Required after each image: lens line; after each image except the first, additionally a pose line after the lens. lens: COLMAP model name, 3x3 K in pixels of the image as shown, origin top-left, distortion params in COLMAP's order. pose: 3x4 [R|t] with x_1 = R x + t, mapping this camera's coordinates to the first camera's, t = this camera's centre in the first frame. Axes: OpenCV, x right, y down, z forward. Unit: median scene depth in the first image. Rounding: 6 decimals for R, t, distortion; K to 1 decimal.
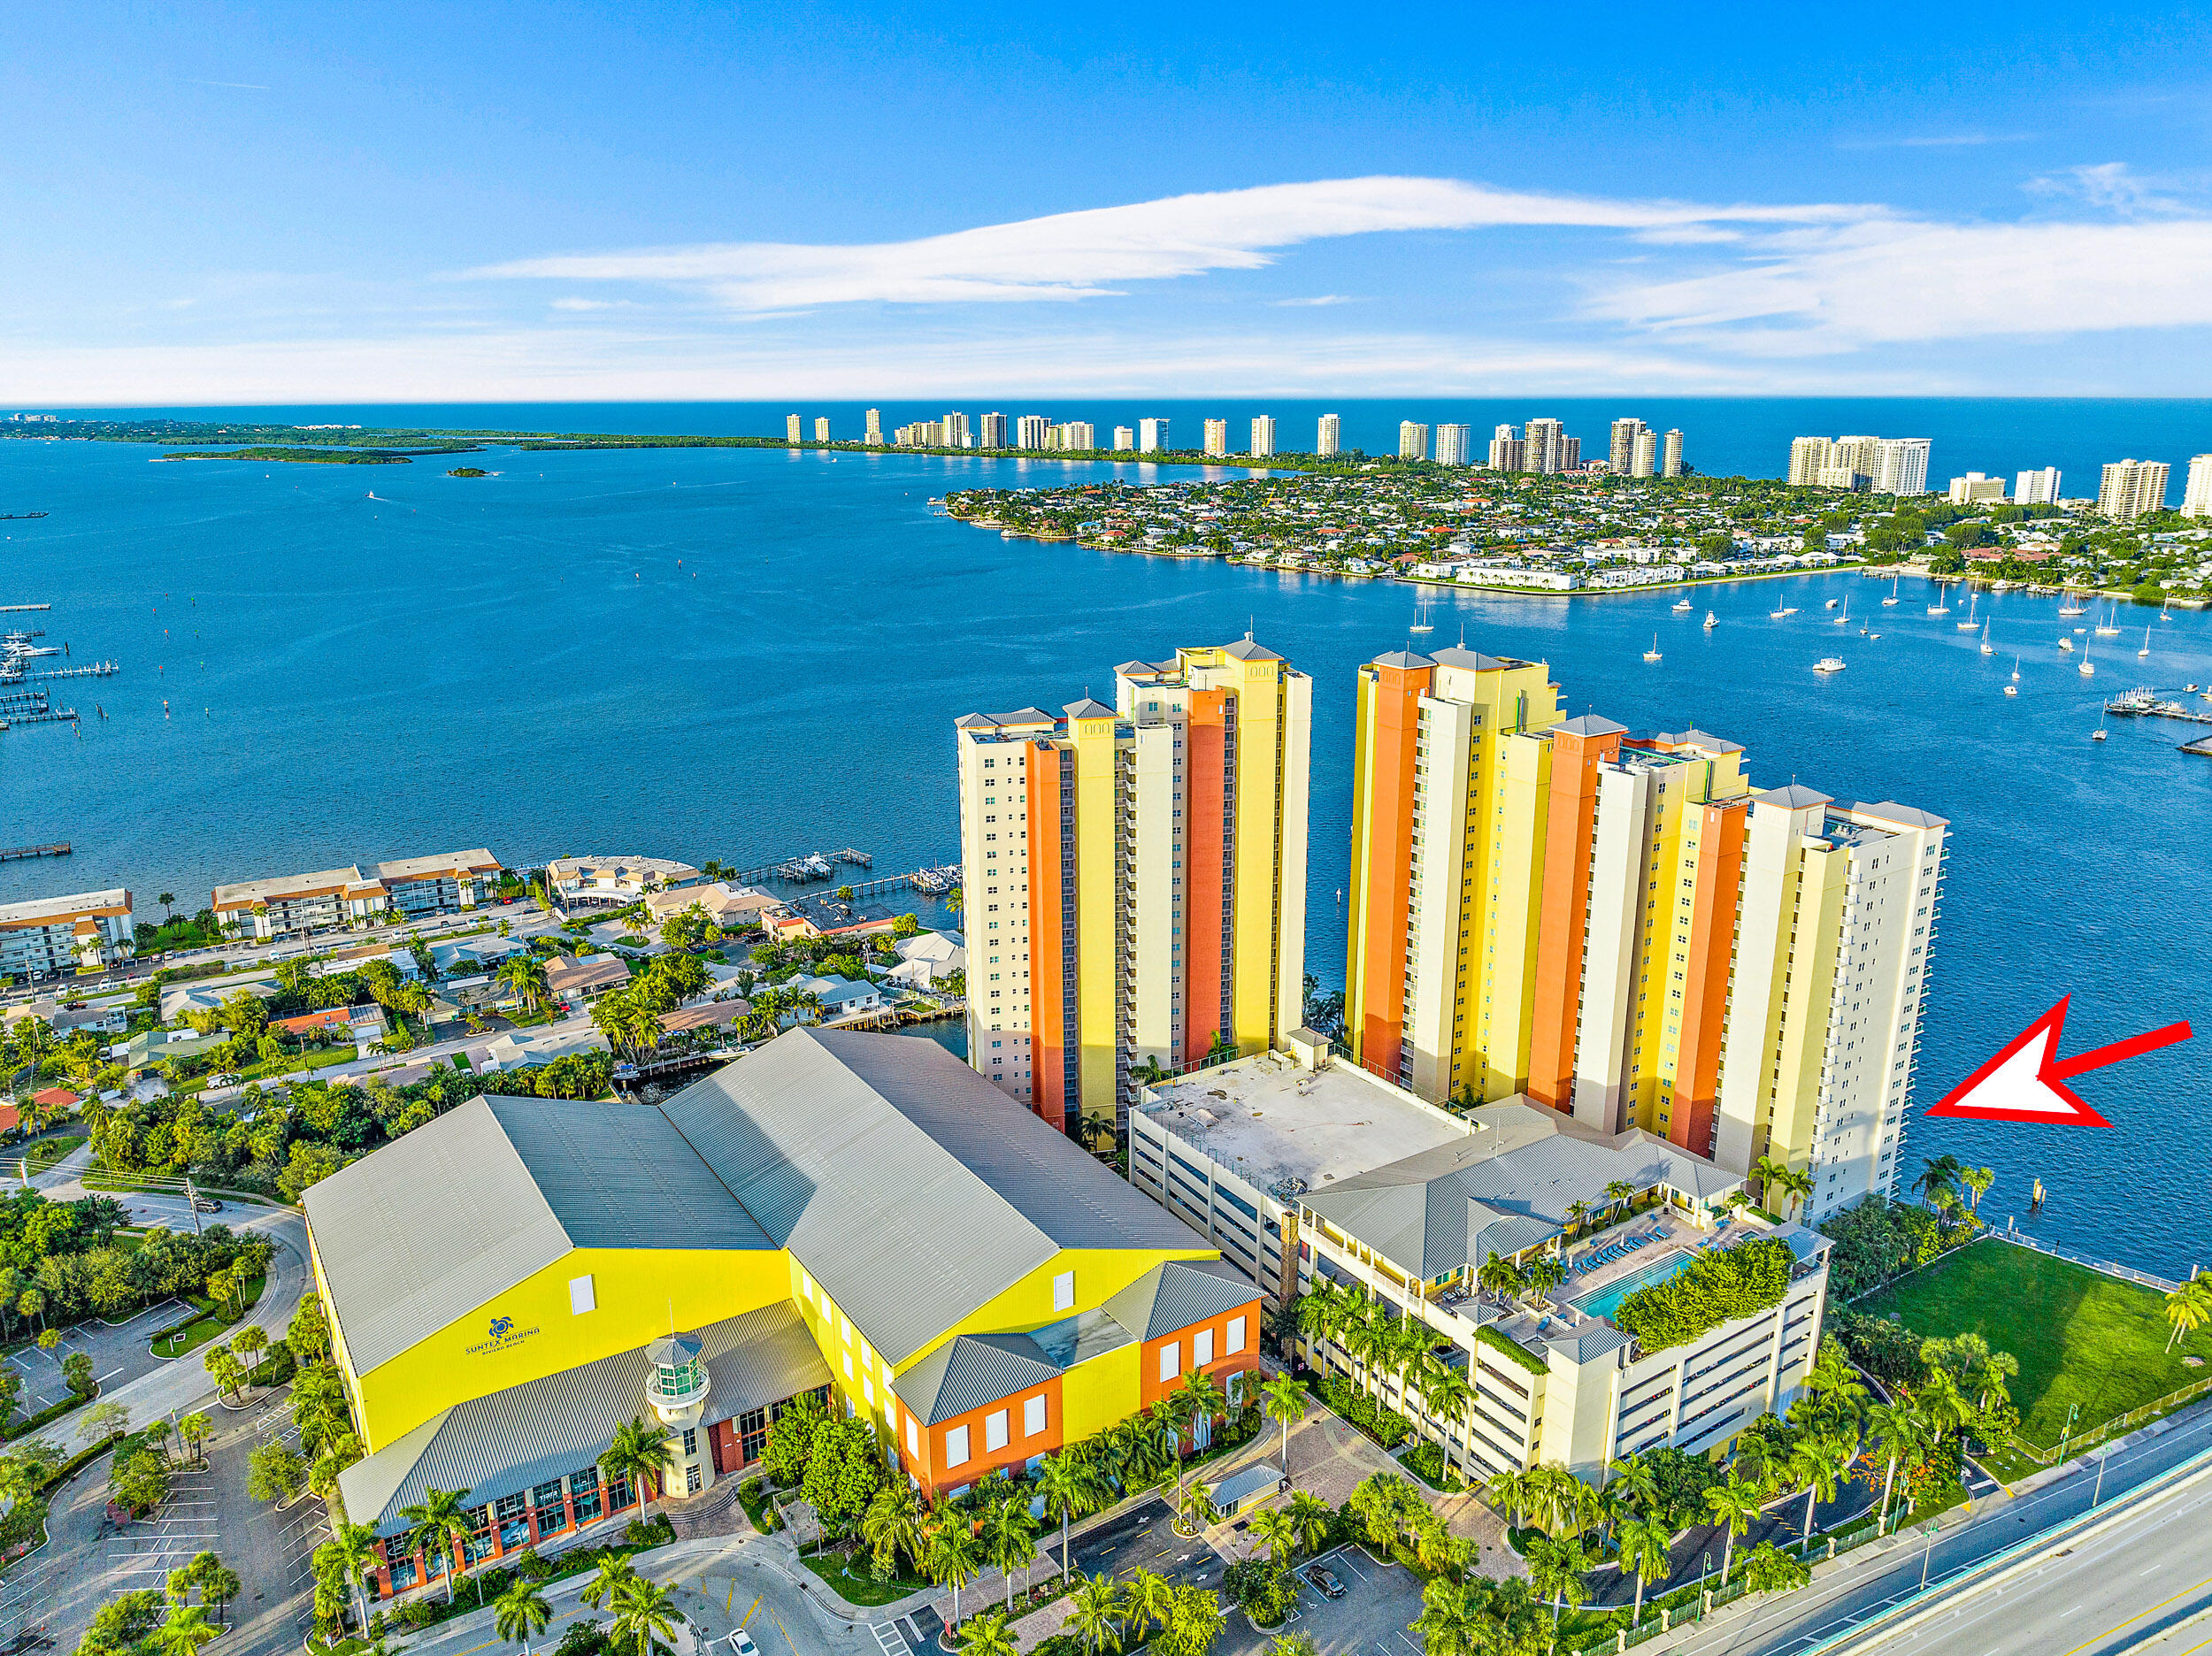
lens RADIAL K [[1566.7, 0, 1104.4], [0, 1566.7, 841.9], [0, 0, 1]] dist [-0.027441, 0.004646]
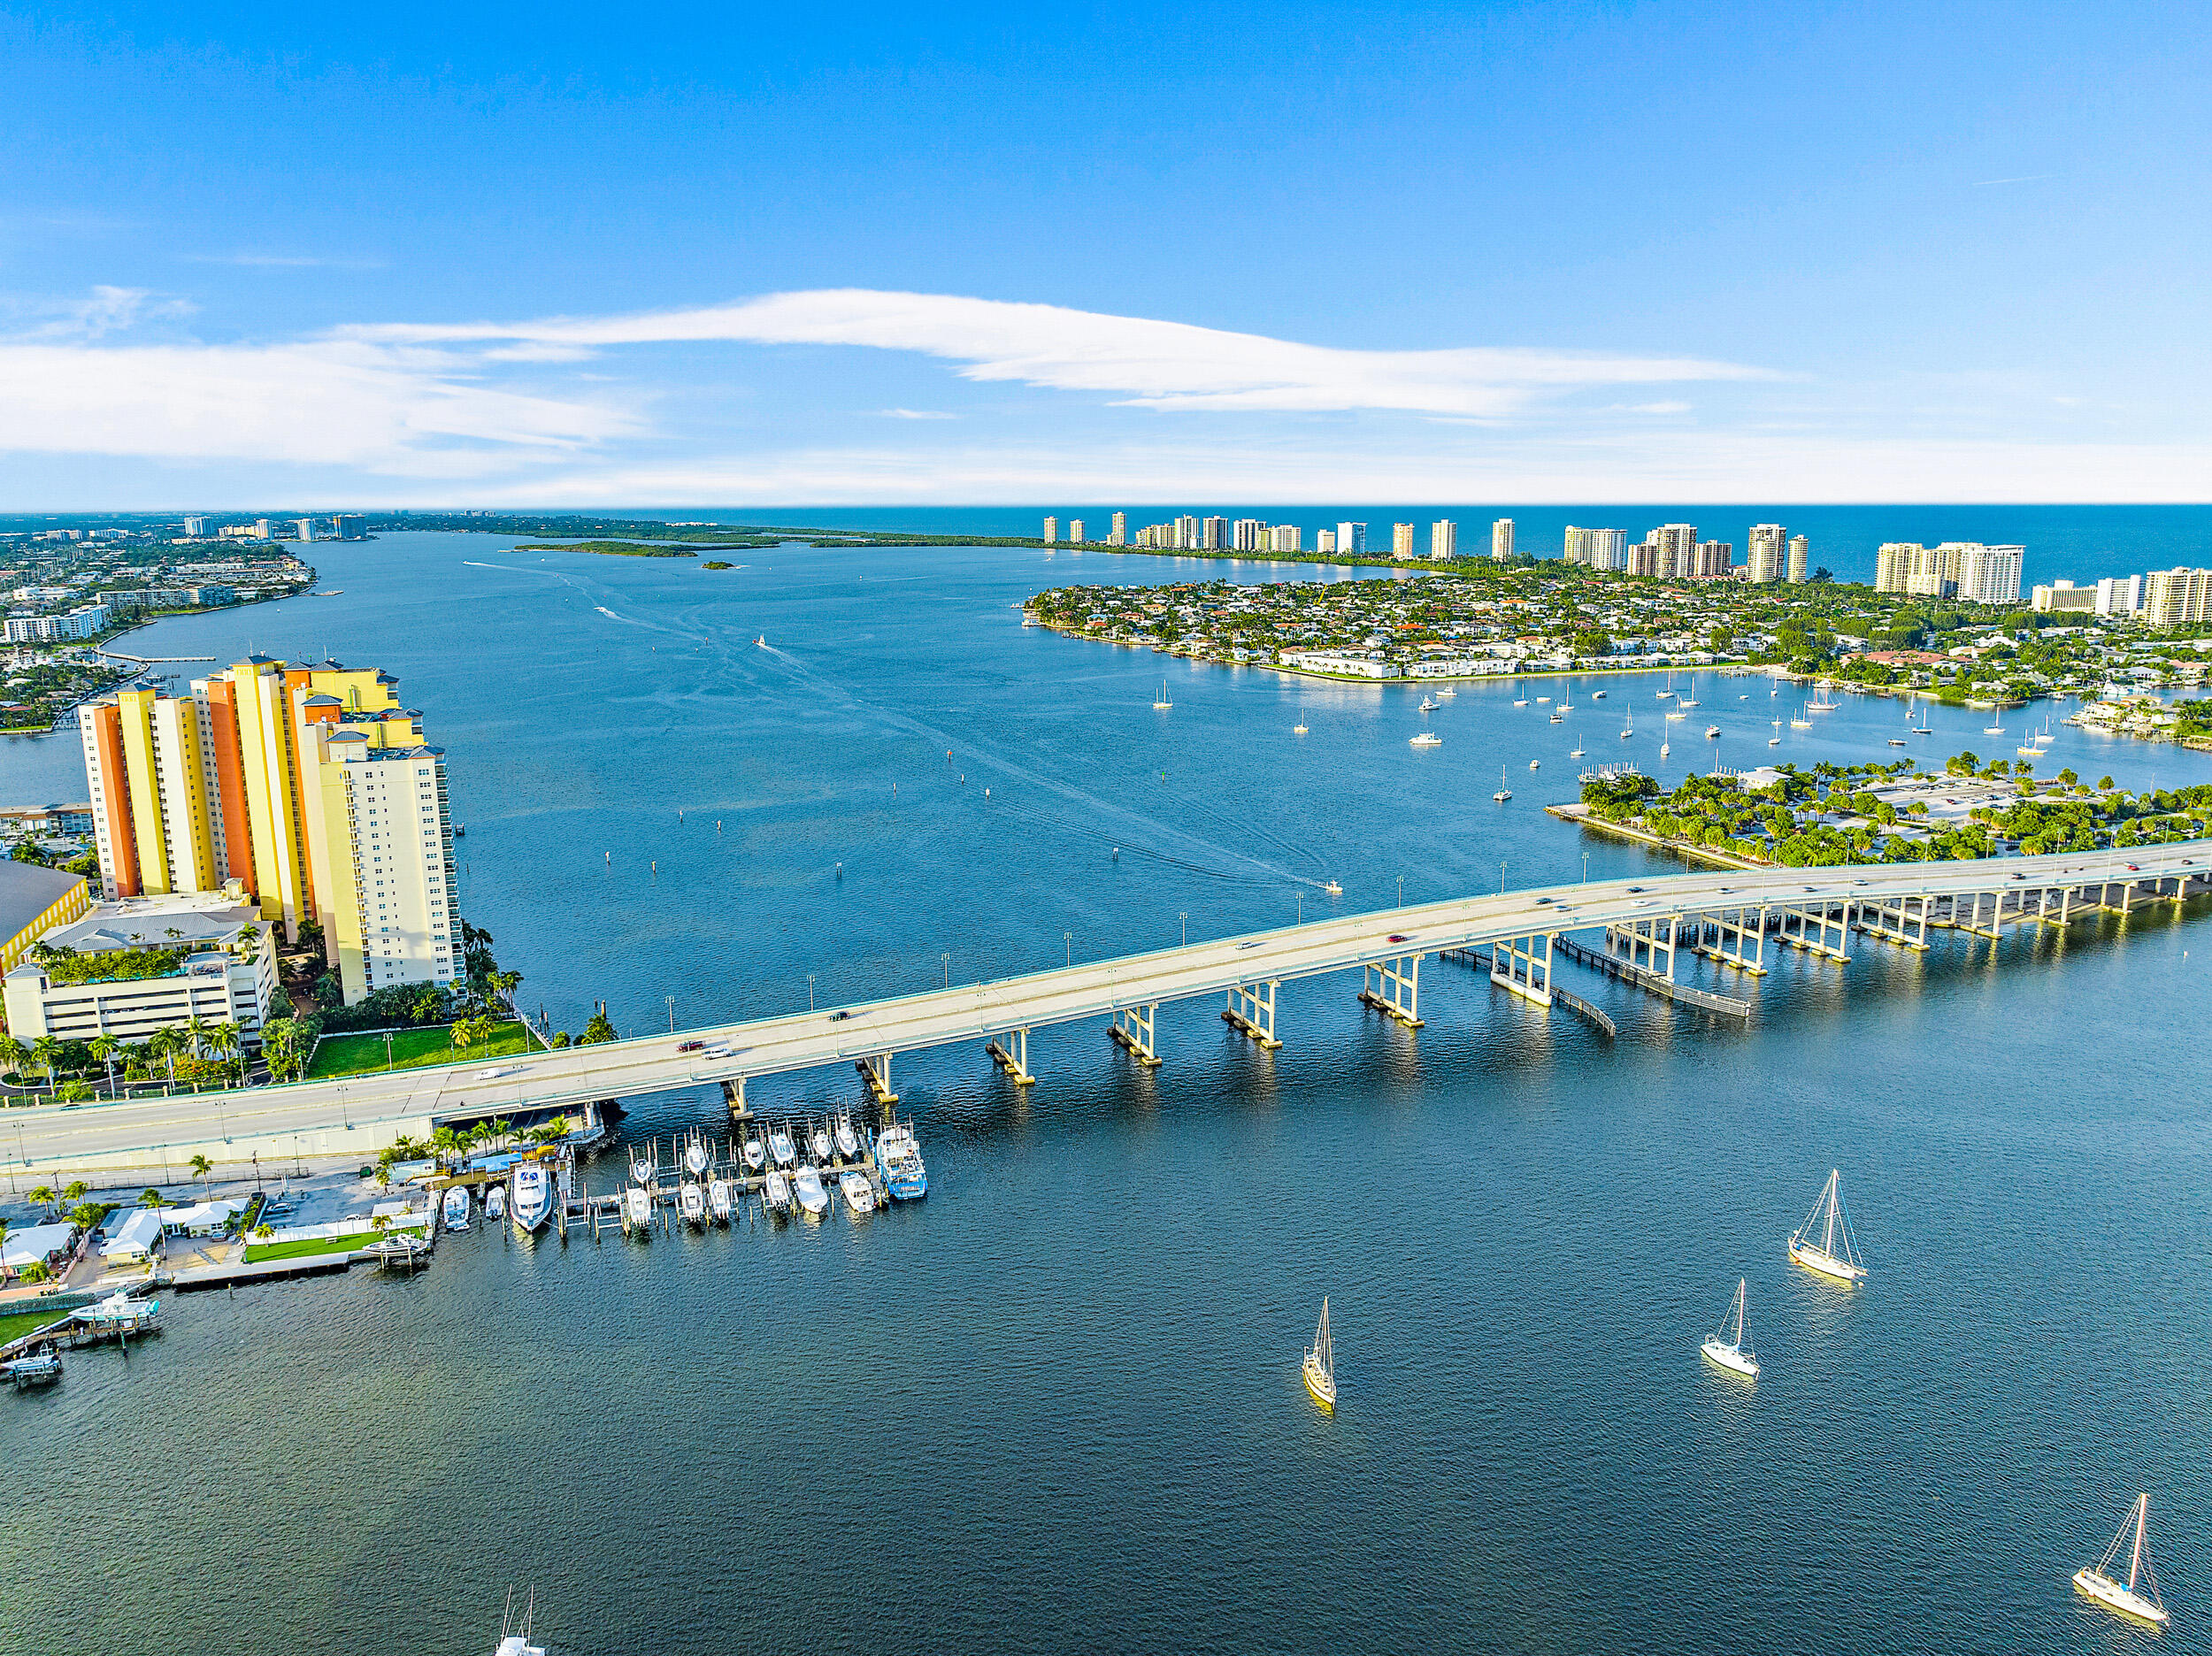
lens RADIAL K [[1566.7, 0, 1119.7], [0, 1566.7, 843.1], [0, 0, 1]] dist [-0.027441, 0.004646]
pose [[0.979013, 0.045487, -0.198655, 0.103121], [-0.057721, 0.996748, -0.056231, 0.007150], [0.195452, 0.066518, 0.978455, -0.026000]]
